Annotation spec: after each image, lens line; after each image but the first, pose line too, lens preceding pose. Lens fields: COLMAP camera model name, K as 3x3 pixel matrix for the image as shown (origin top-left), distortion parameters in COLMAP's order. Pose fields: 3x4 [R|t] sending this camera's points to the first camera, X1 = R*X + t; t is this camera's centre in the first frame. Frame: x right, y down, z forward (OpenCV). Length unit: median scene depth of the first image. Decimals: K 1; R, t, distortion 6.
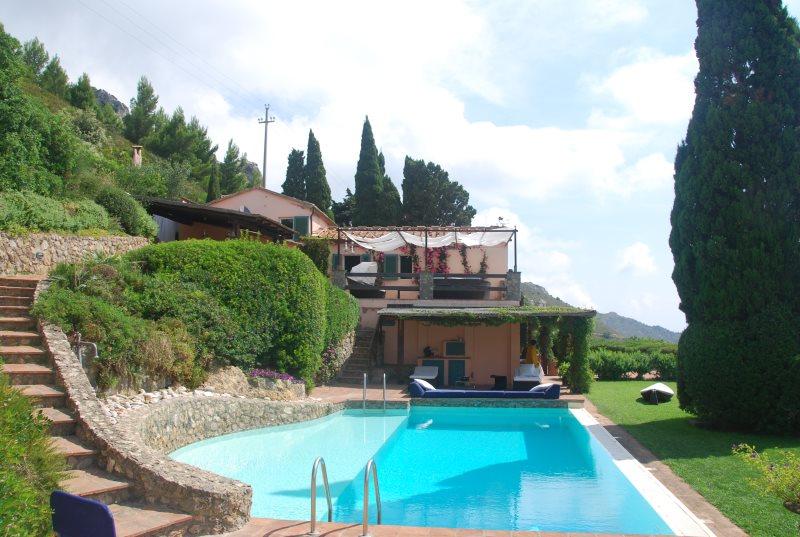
lens RADIAL K [[676.8, 0, 400.0], [0, 676.8, 268.5], [0, 0, 1]] dist [-0.093365, 0.017856]
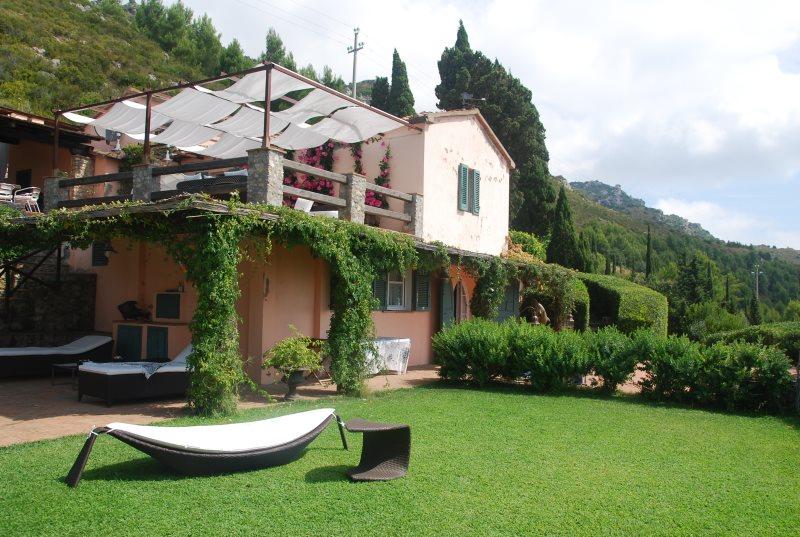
lens RADIAL K [[676.8, 0, 400.0], [0, 676.8, 268.5], [0, 0, 1]] dist [-0.093365, 0.017856]
pose [[0.894424, -0.010755, -0.447091, 0.651302], [0.019909, 0.999677, 0.015780, 0.116181], [0.446777, -0.023015, 0.894349, 0.843698]]
